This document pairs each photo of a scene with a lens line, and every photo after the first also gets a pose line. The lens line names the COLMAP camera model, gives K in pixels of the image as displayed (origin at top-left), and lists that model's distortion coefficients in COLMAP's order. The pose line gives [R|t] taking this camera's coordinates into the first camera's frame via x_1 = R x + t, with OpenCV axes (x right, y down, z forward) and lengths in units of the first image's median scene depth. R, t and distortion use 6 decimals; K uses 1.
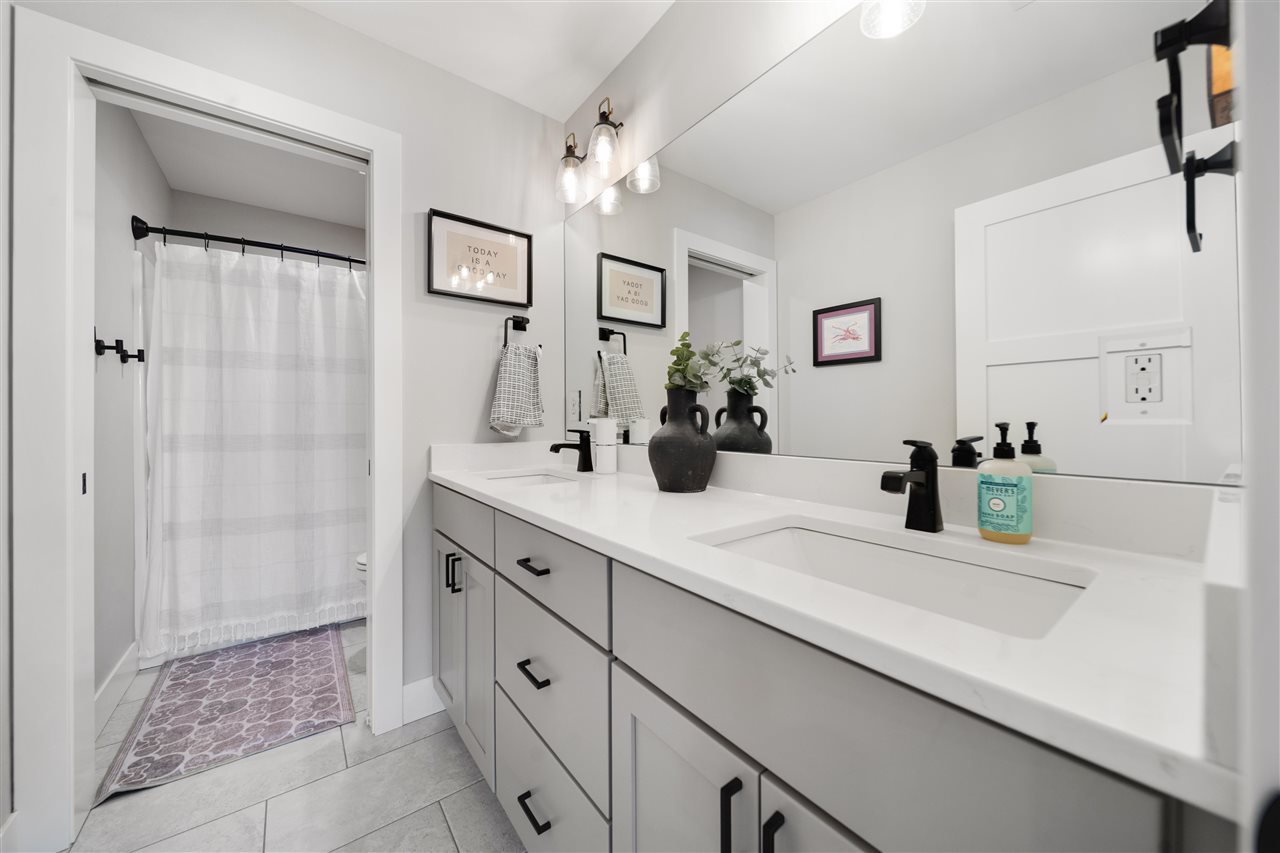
lens RADIAL K [[456.7, 0, 631.2], [0, 456.7, 420.3], [0, 0, 1]] dist [-0.000947, -0.000112]
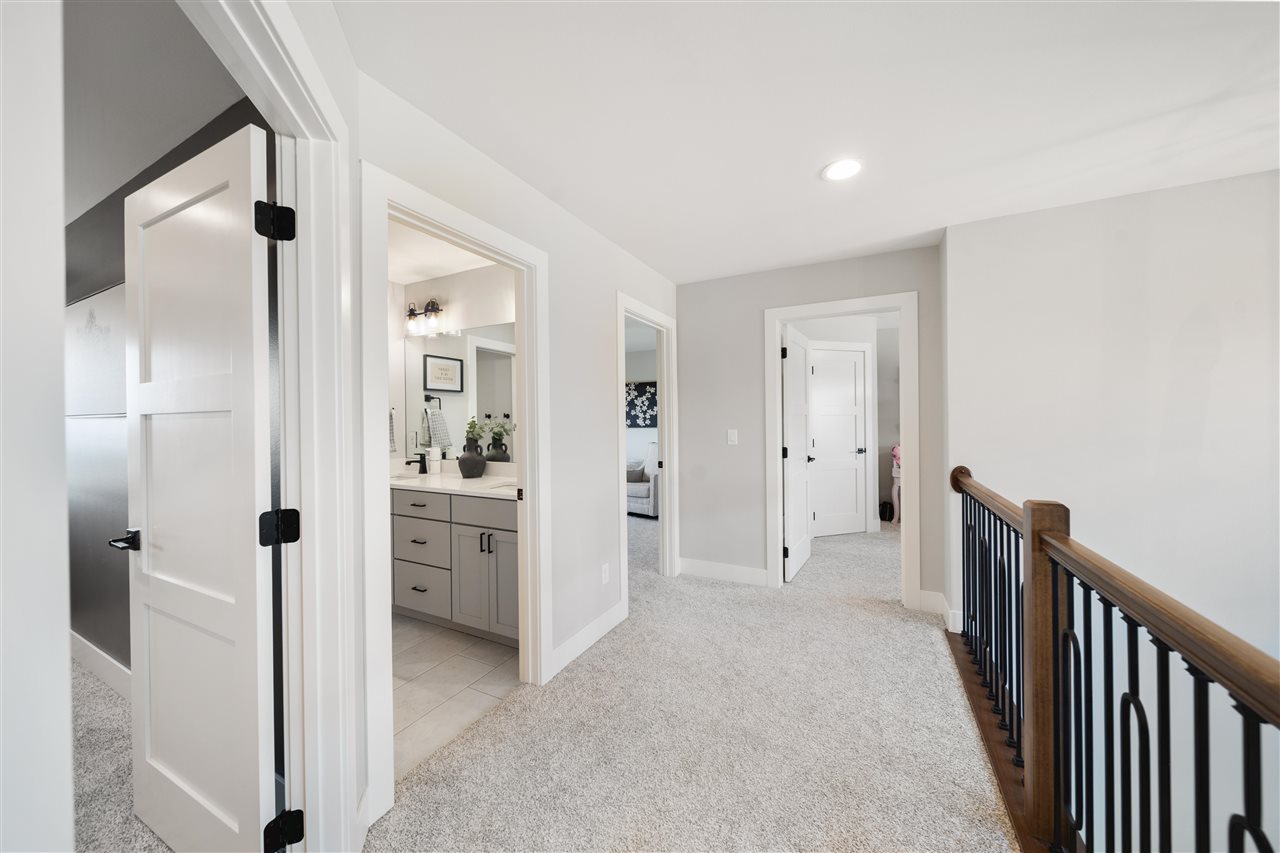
lens RADIAL K [[456.7, 0, 637.0], [0, 456.7, 421.7], [0, 0, 1]] dist [-0.000947, -0.000112]
pose [[0.901341, -0.004805, 0.433084, -0.141937], [0.005528, 0.999985, -0.000410, -0.133893], [-0.433075, 0.002764, 0.901354, -1.478690]]
